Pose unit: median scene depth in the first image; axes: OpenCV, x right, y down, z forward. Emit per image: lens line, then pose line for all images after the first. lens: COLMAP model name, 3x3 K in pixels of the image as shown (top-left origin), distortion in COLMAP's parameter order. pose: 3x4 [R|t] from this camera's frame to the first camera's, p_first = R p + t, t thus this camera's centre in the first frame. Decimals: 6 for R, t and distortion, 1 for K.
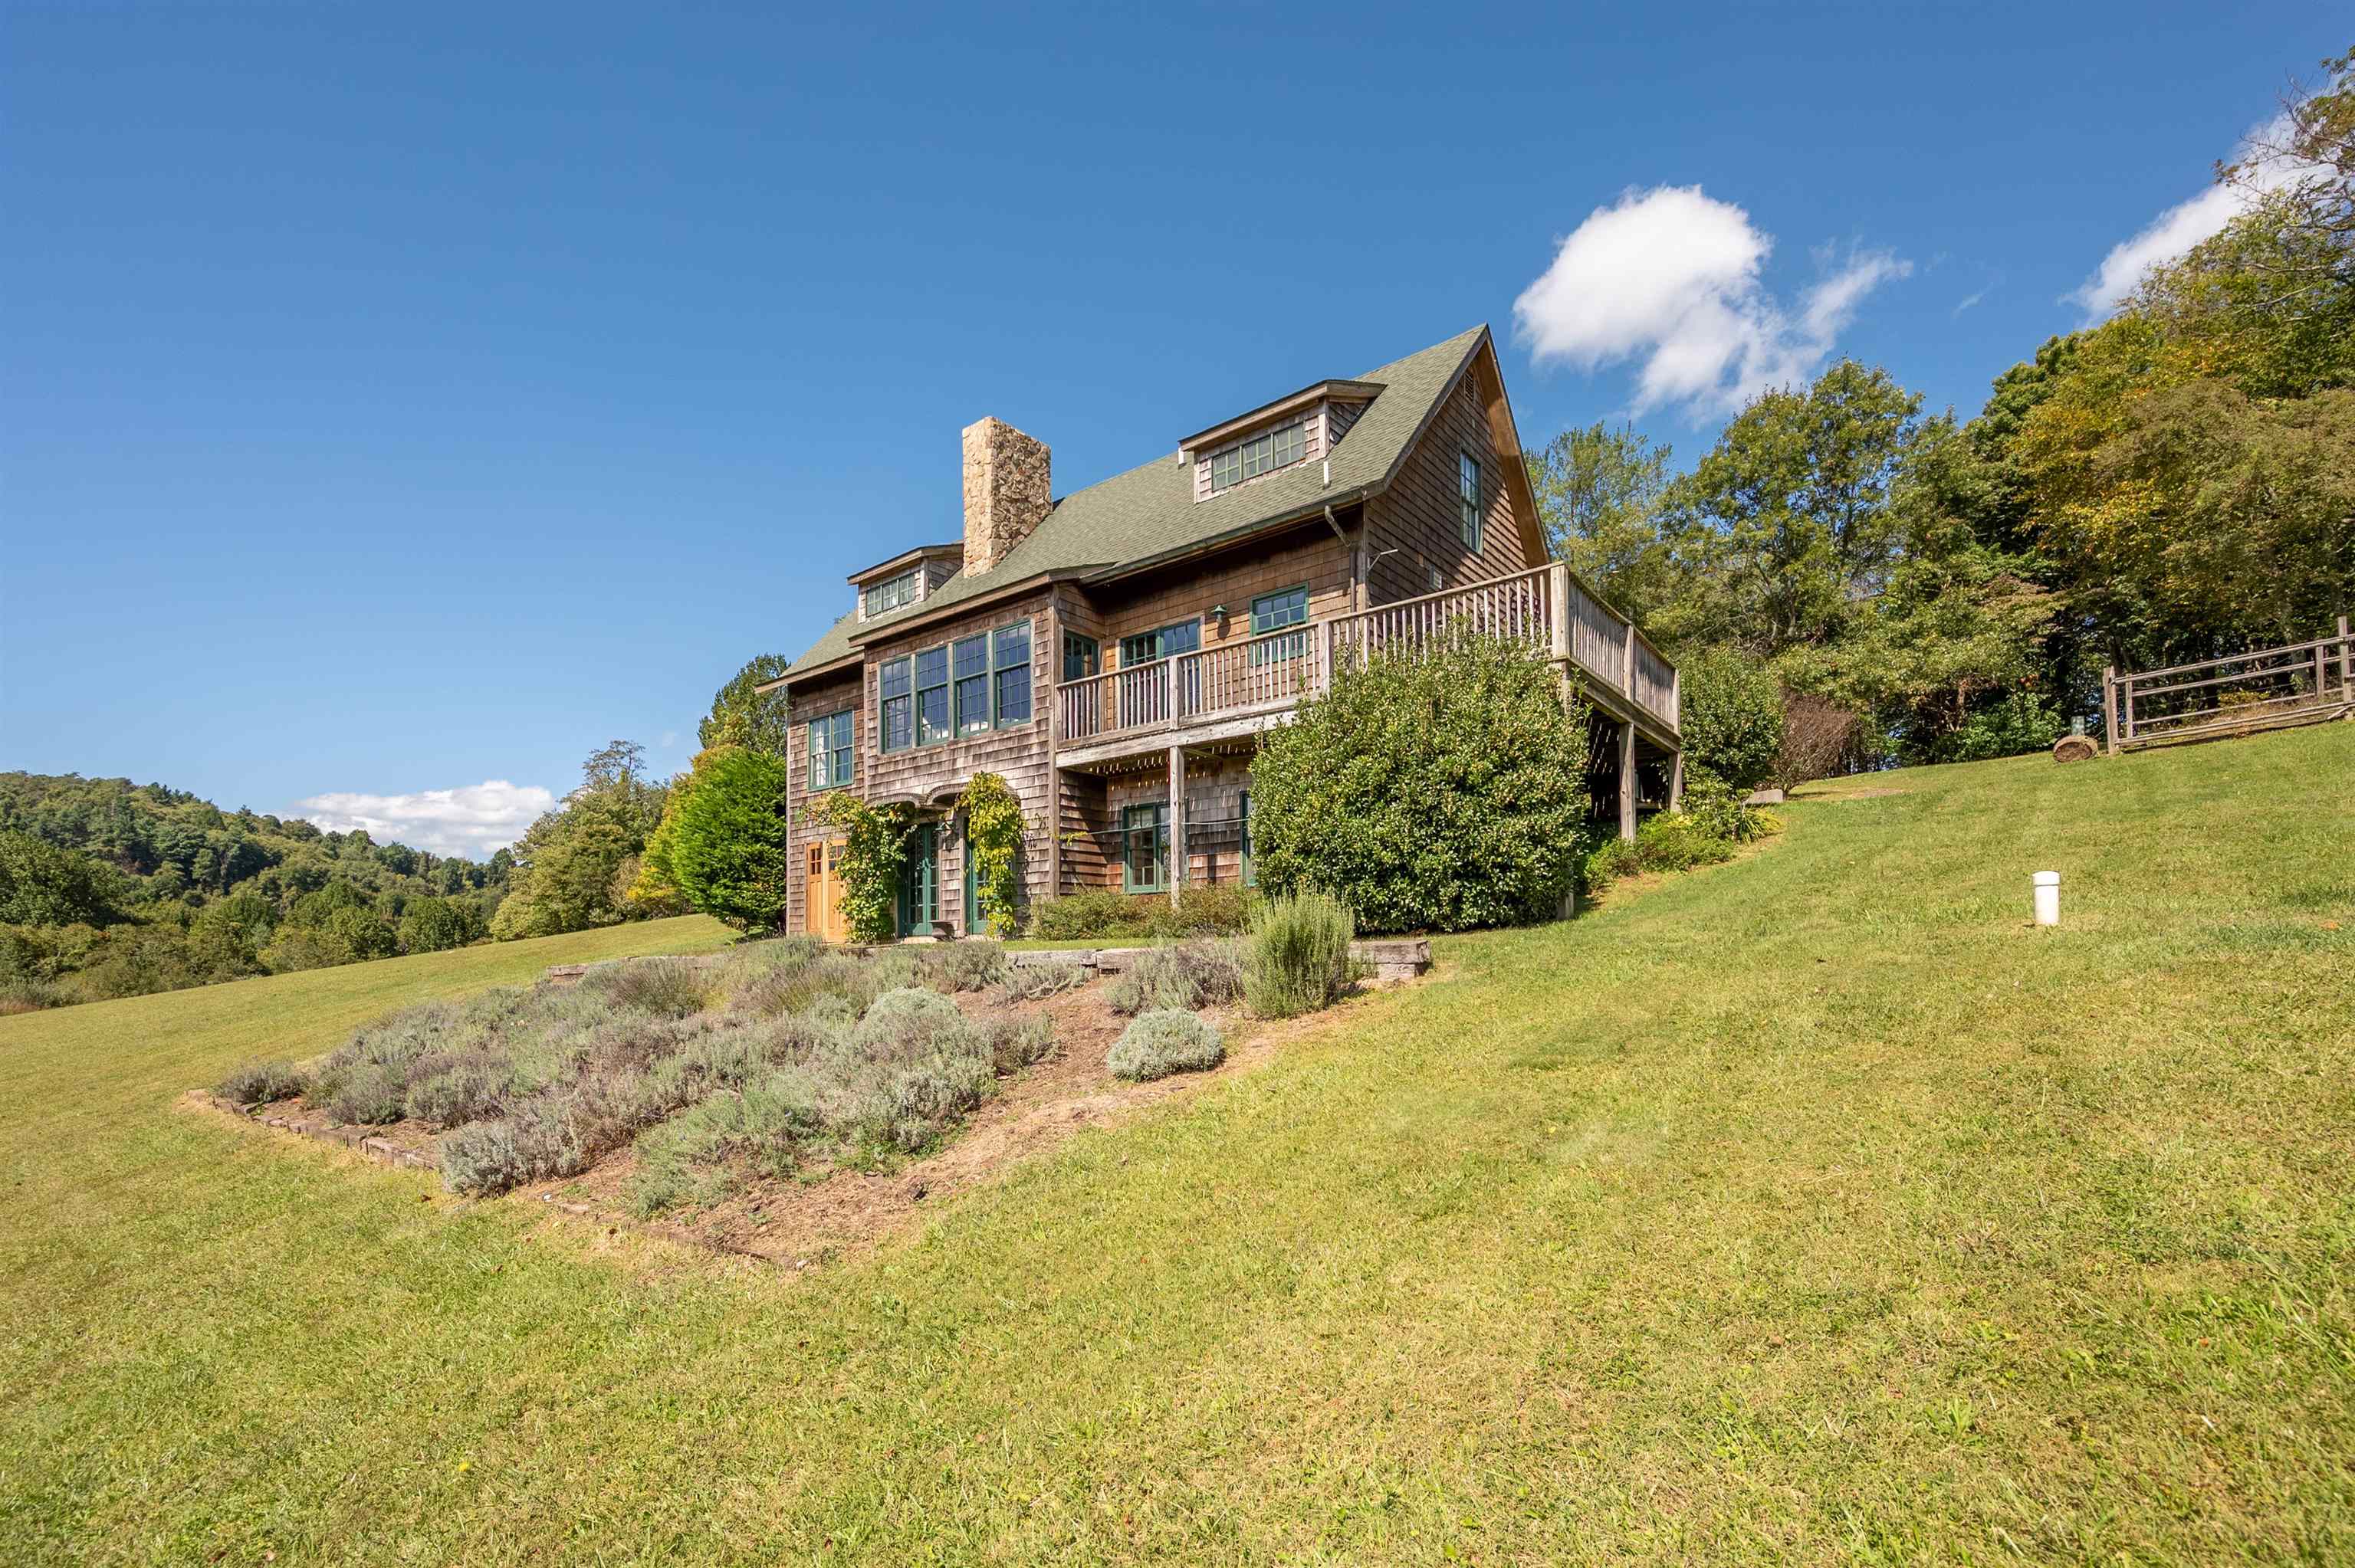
lens RADIAL K [[942.5, 0, 1261.5], [0, 942.5, 903.6], [0, 0, 1]] dist [0.001923, -0.000432]
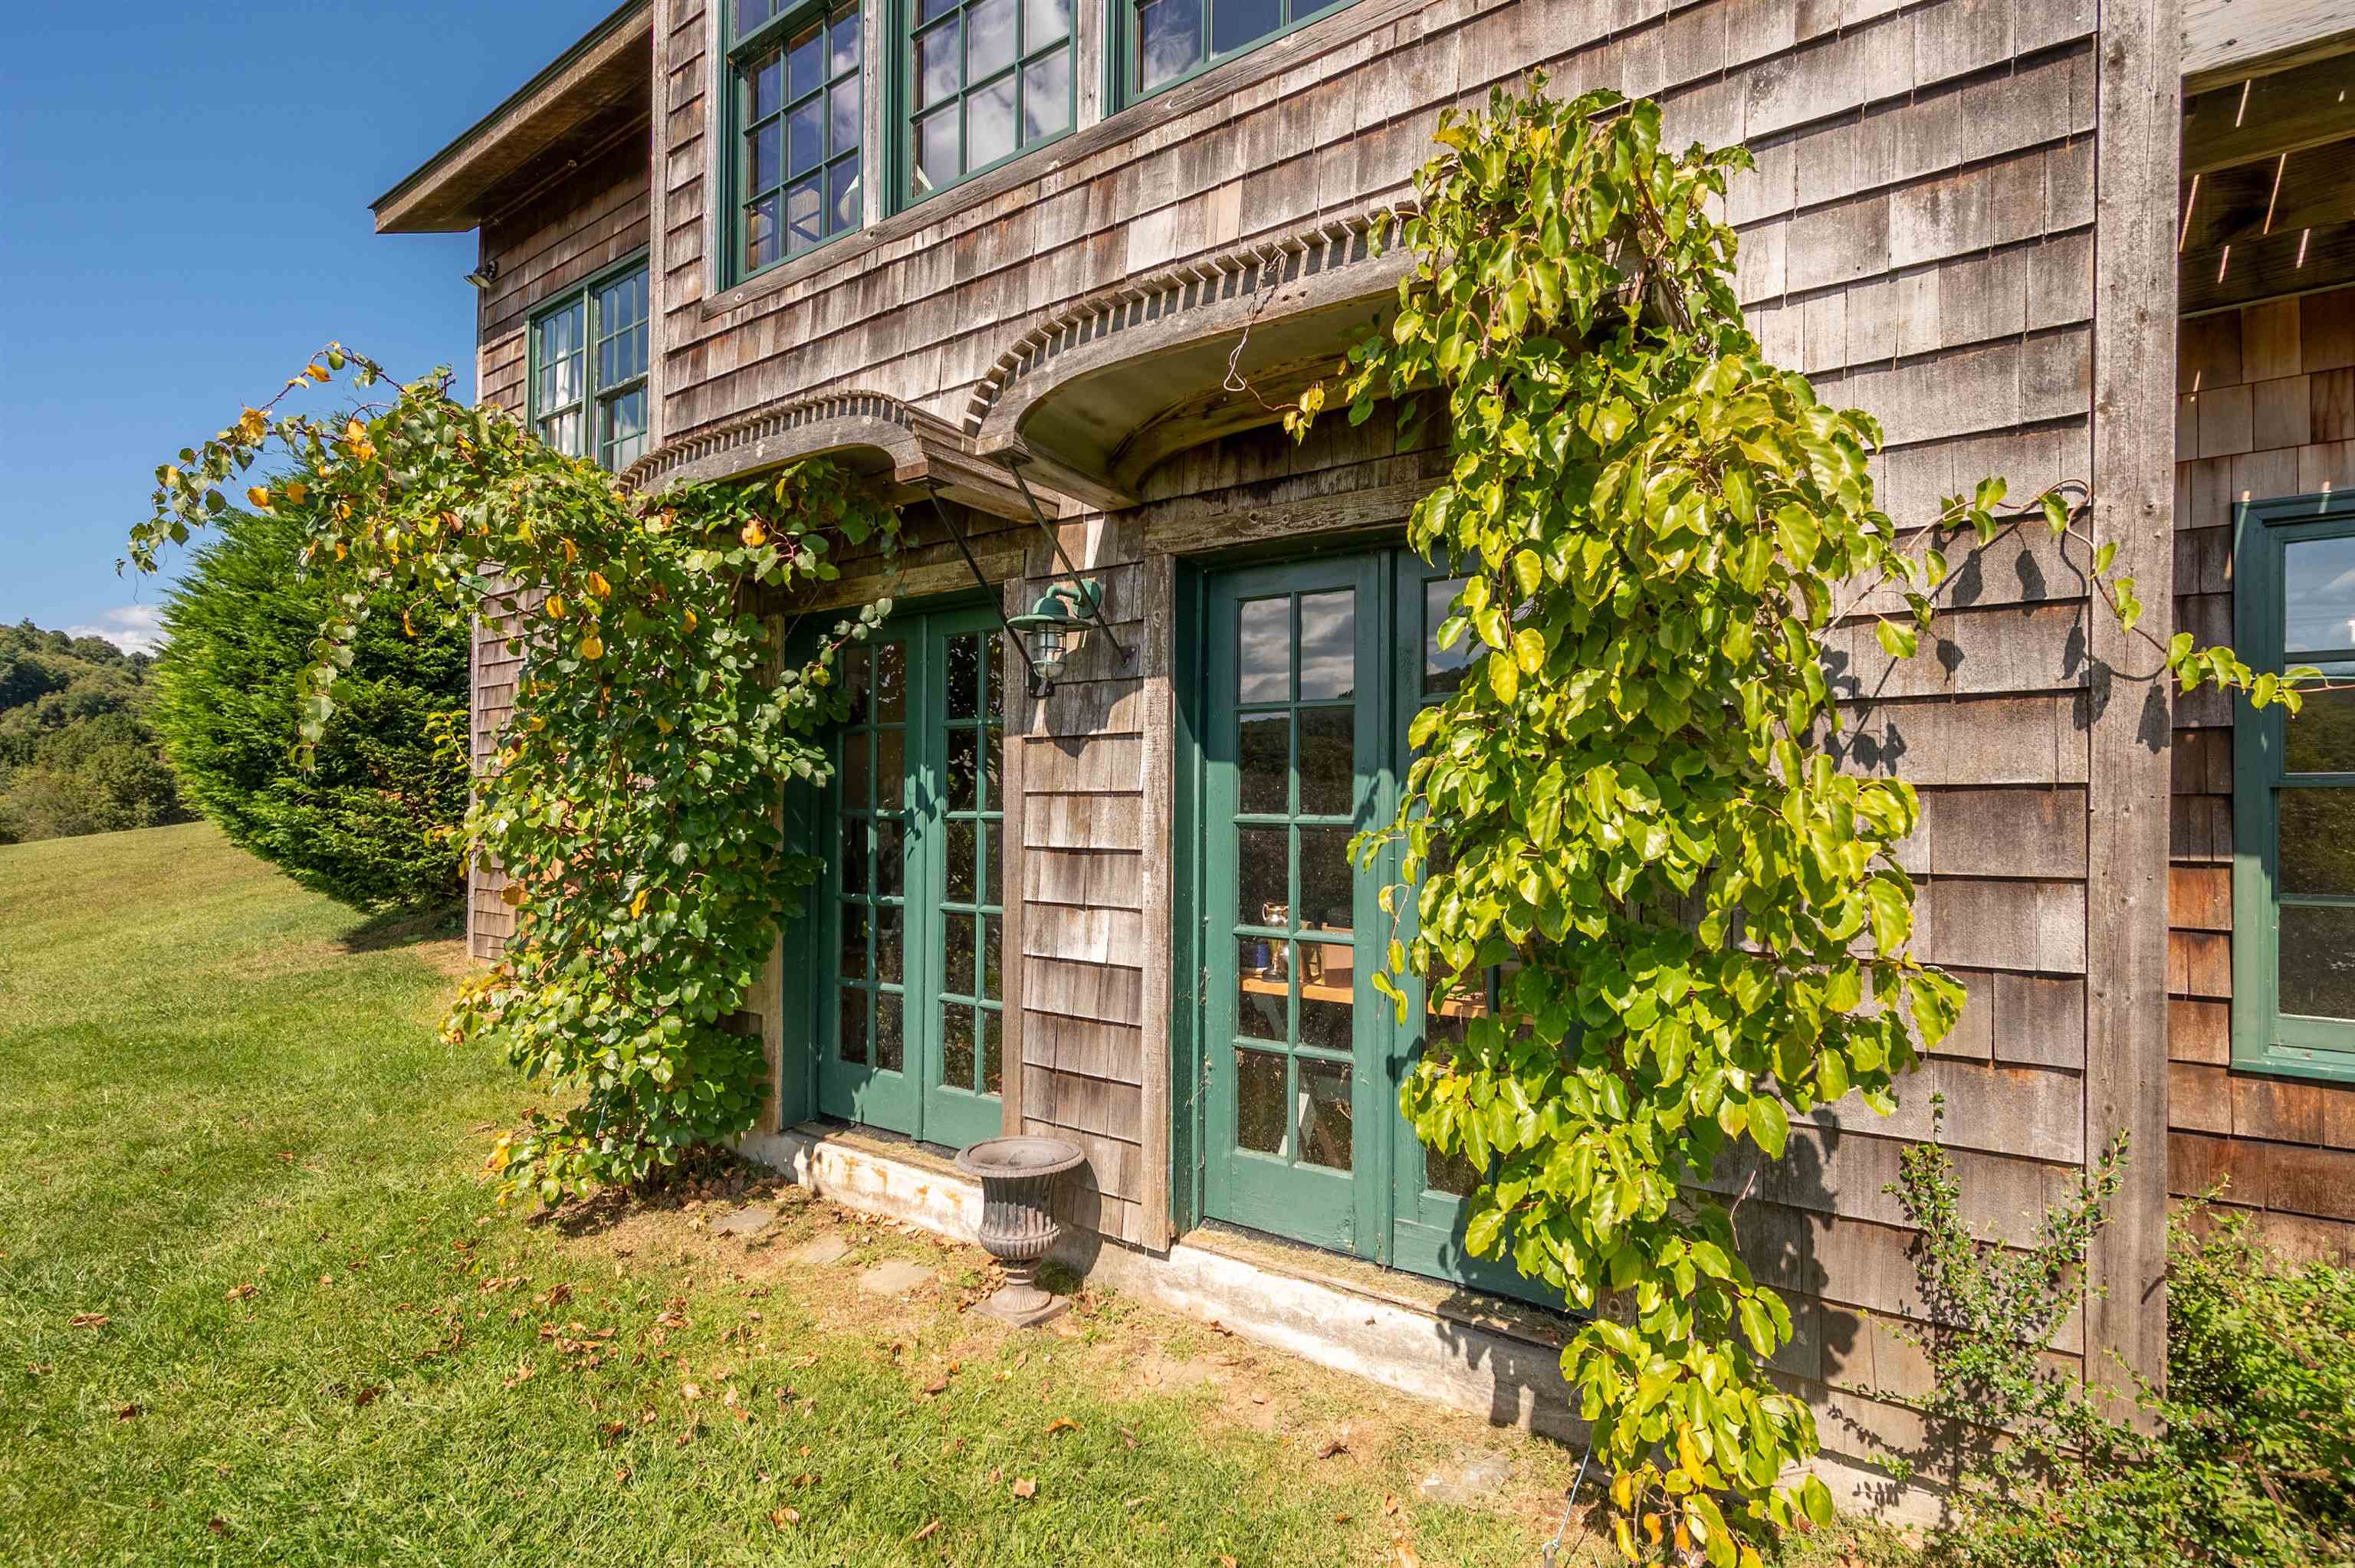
lens RADIAL K [[942.5, 0, 1171.9], [0, 942.5, 789.7], [0, 0, 1]] dist [0.001923, -0.000432]
pose [[0.999544, 0.026470, 0.014558, -0.304902], [-0.026985, 0.998974, 0.036368, -0.052665], [-0.013580, -0.036744, 0.999232, 0.793717]]
